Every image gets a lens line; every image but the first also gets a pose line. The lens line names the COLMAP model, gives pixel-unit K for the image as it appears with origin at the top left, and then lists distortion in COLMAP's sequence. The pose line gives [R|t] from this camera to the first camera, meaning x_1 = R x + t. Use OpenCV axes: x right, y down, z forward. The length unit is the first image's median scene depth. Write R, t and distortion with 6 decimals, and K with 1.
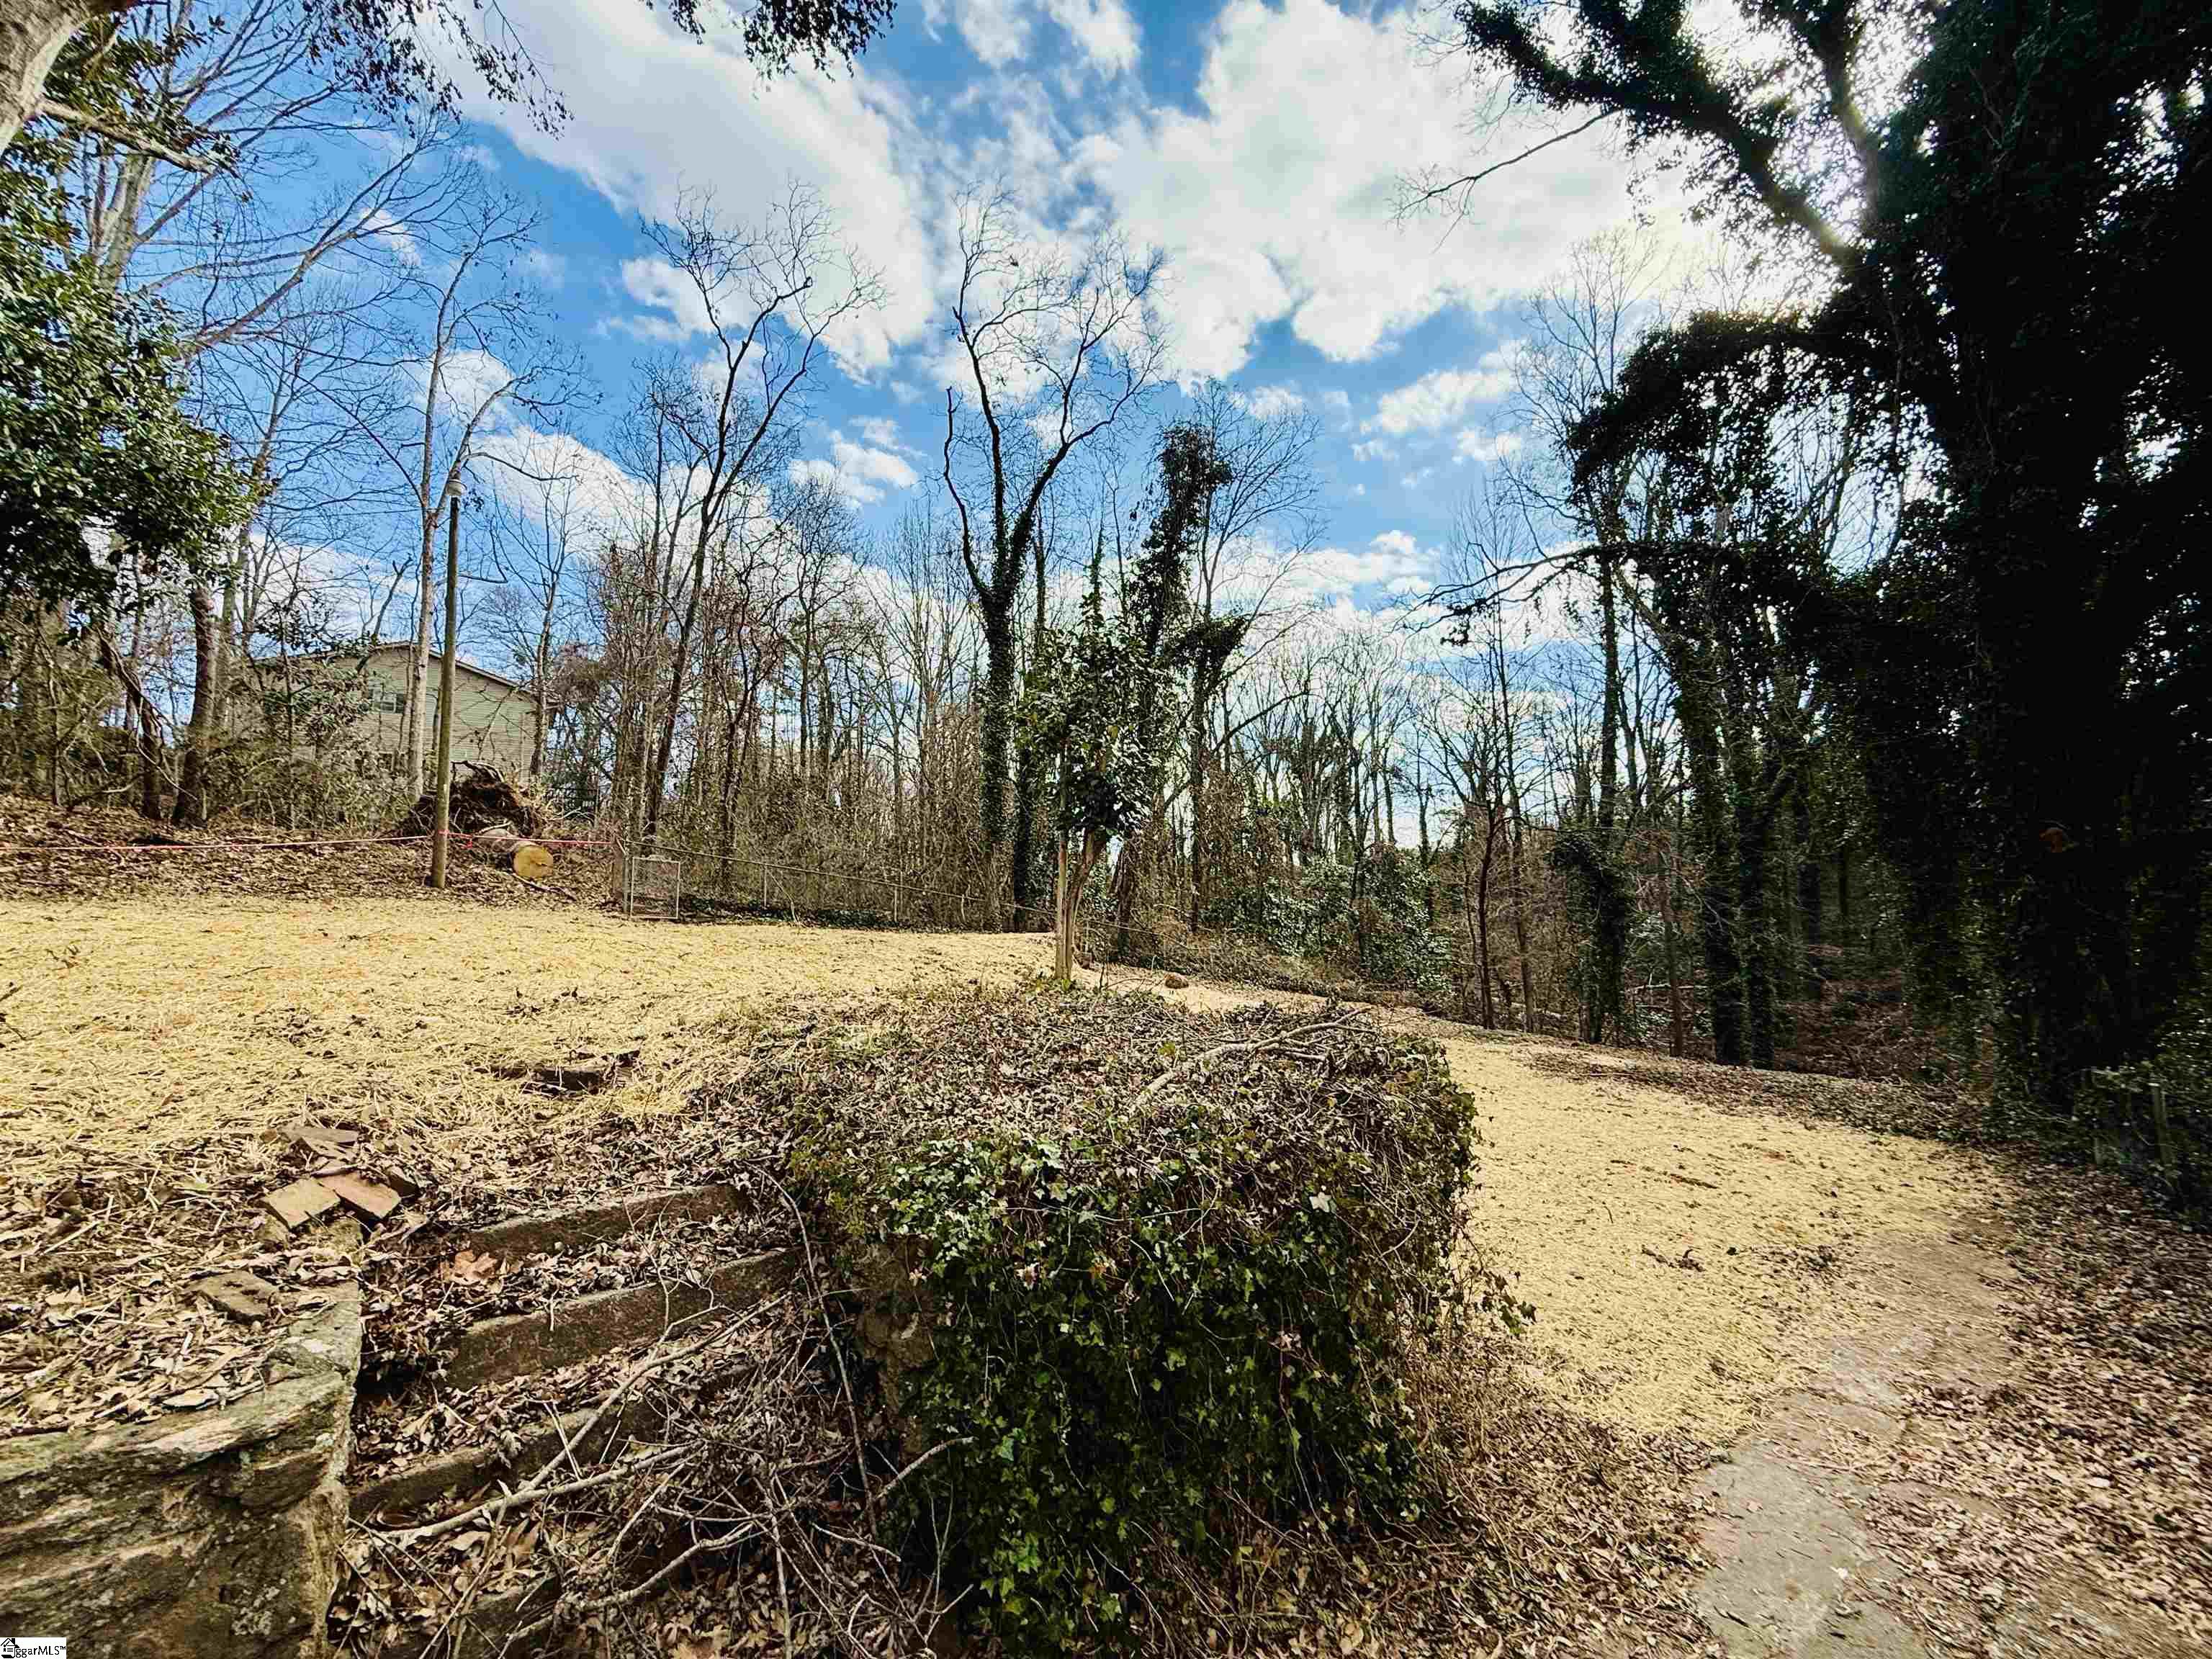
lens RADIAL K [[876.9, 0, 1098.7], [0, 876.9, 834.3], [0, 0, 1]] dist [-0.000589, 0.000020]
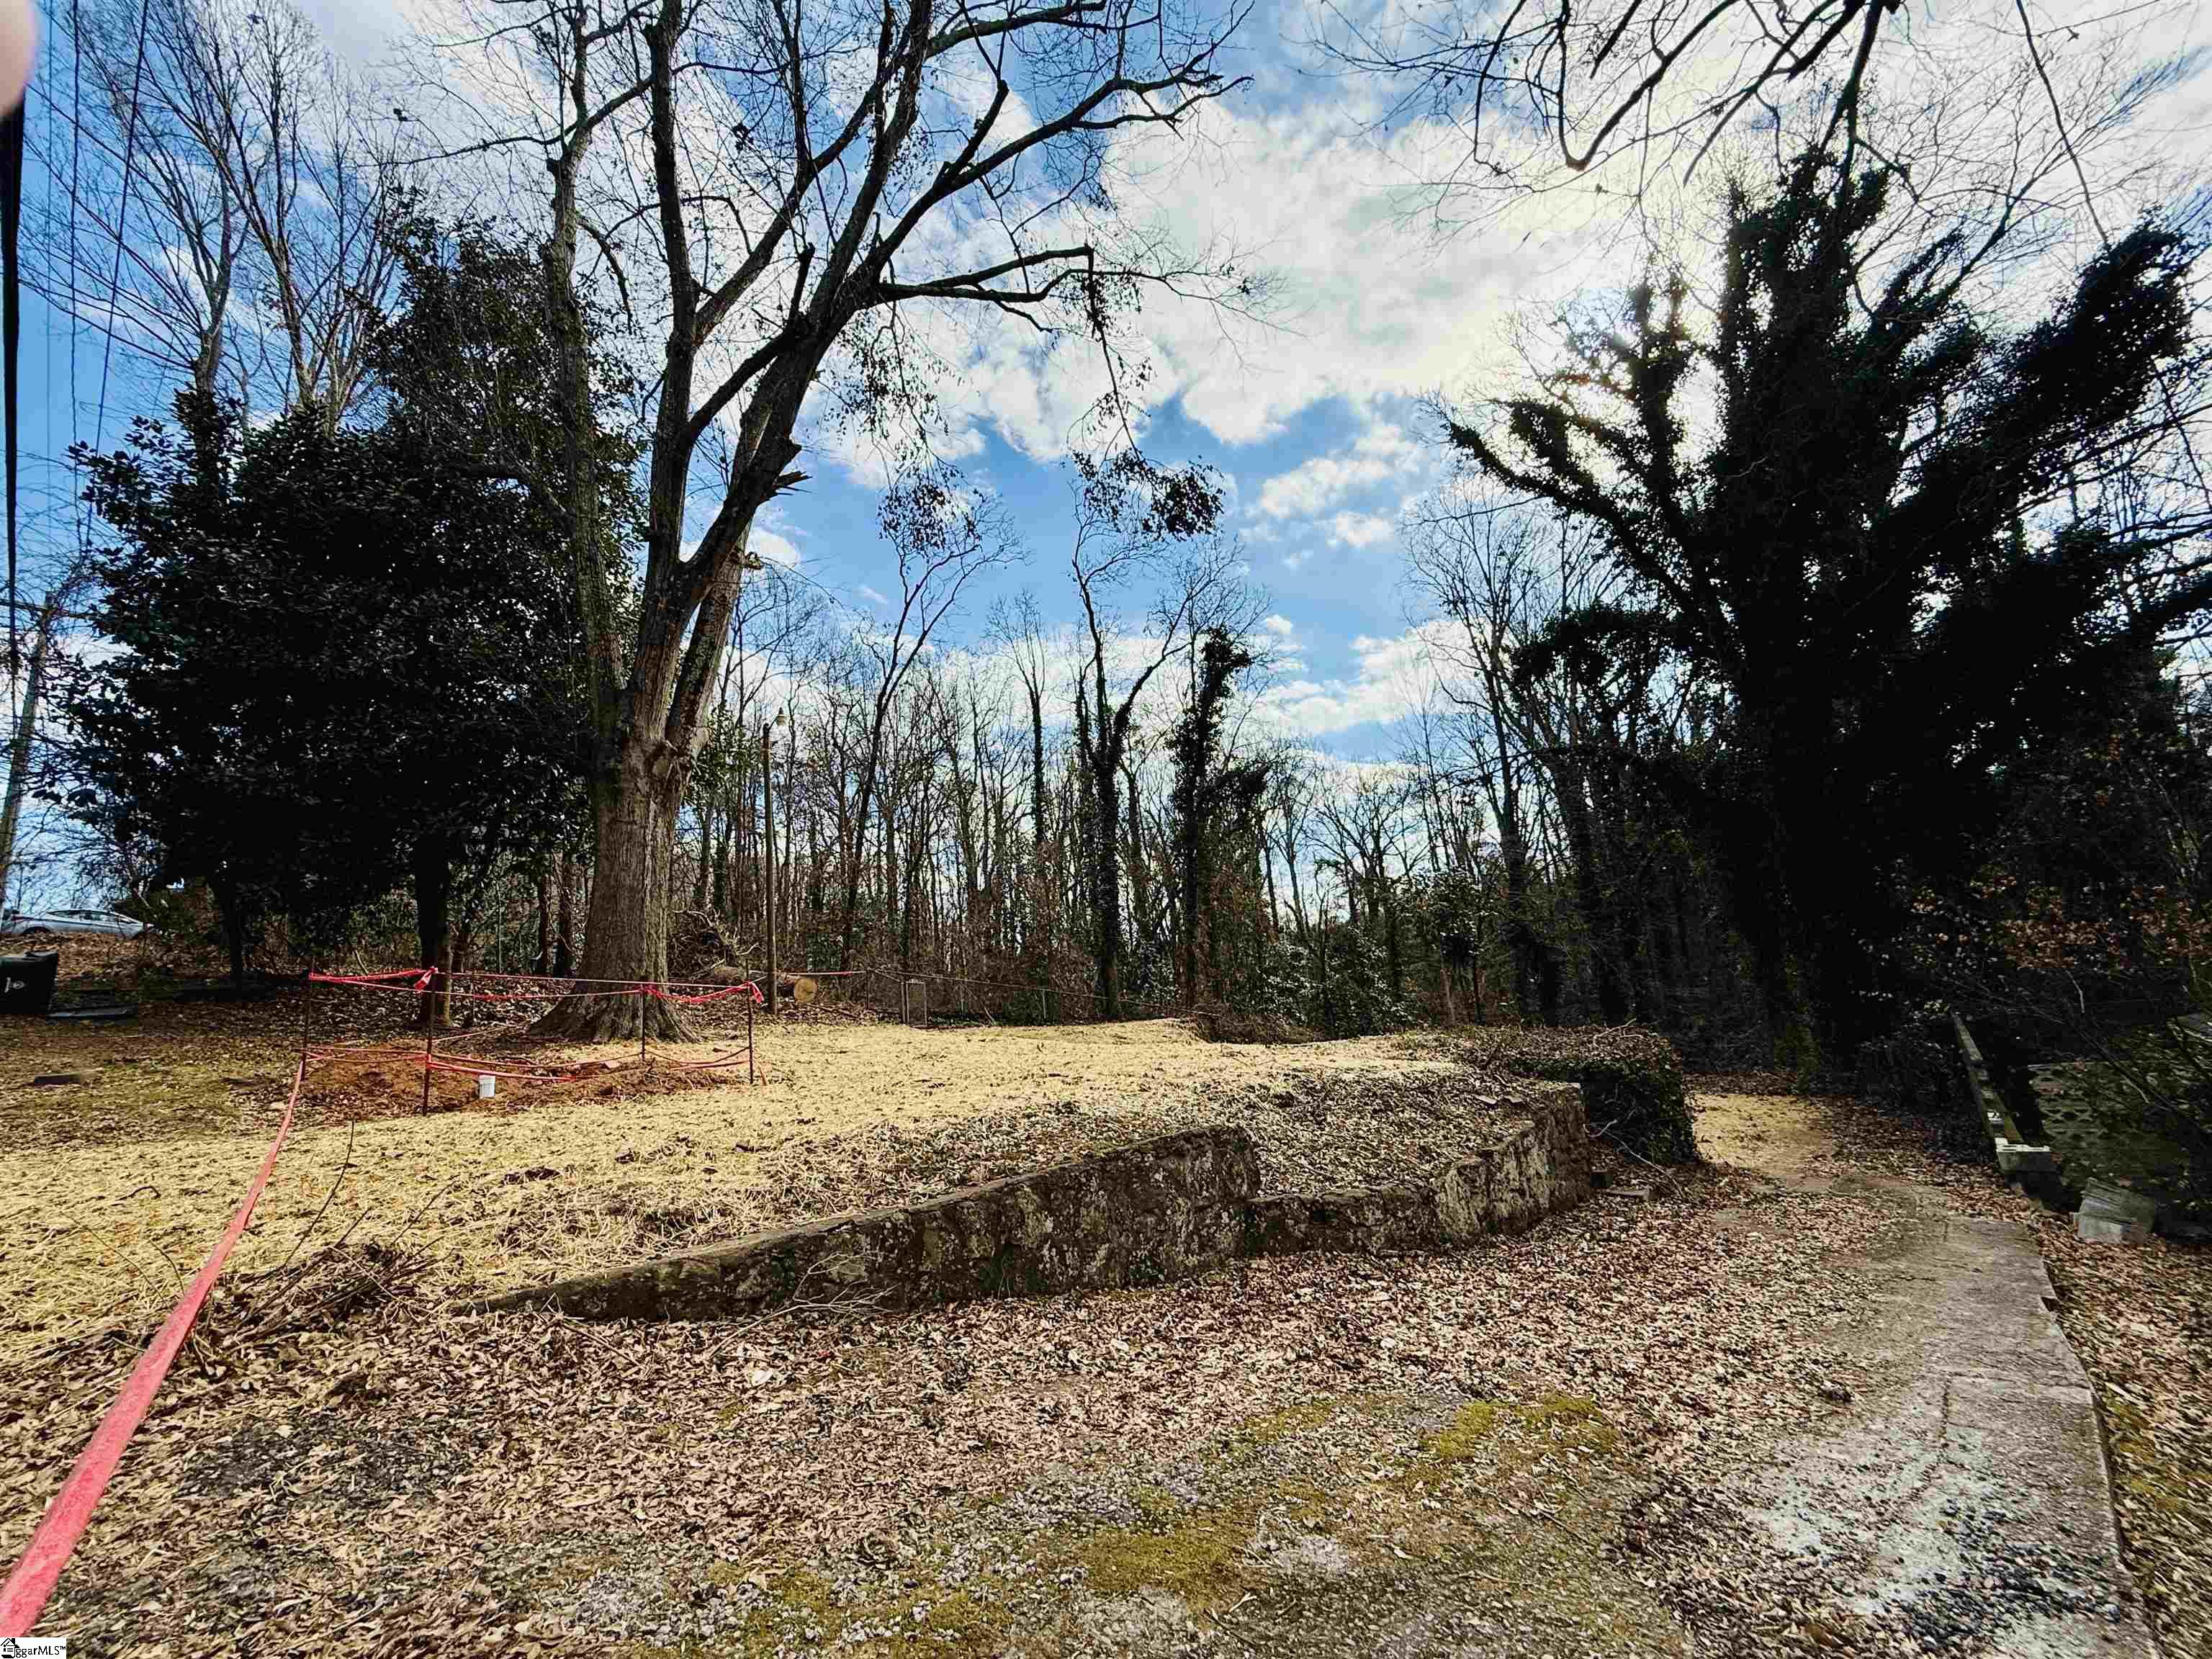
lens RADIAL K [[876.9, 0, 1097.1], [0, 876.9, 834.2], [0, 0, 1]] dist [-0.000589, 0.000020]
pose [[0.989604, -0.044169, 0.136866, -0.387854], [0.056957, 0.994223, -0.090973, -0.055956], [-0.132057, 0.097823, 0.986403, -0.364988]]
